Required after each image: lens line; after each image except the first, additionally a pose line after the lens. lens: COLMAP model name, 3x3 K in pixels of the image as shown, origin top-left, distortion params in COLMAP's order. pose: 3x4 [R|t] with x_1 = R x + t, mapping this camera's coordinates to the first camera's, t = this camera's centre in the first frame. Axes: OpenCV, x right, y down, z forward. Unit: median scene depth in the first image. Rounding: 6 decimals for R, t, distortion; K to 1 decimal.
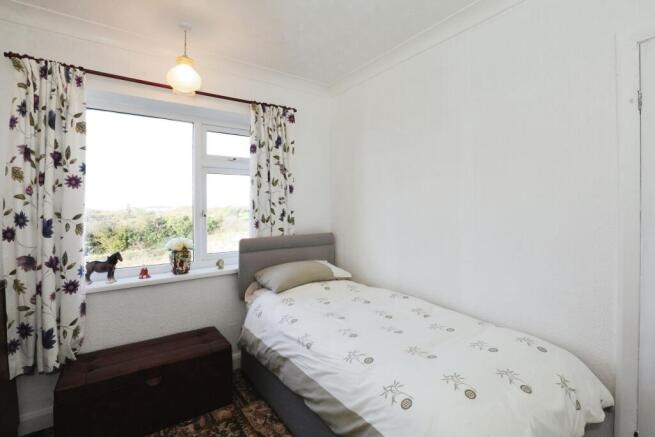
lens RADIAL K [[302.5, 0, 331.0], [0, 302.5, 214.5], [0, 0, 1]] dist [-0.031566, 0.002247]
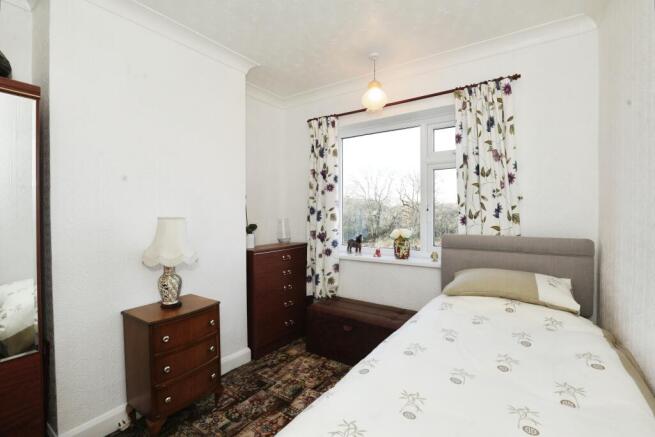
lens RADIAL K [[302.5, 0, 329.4], [0, 302.5, 214.3], [0, 0, 1]] dist [-0.031566, 0.002247]
pose [[0.333522, 0.027628, -0.942338, 0.608716], [-0.009156, 0.999618, 0.026067, -0.007248], [0.942698, -0.000065, 0.333647, 0.390310]]
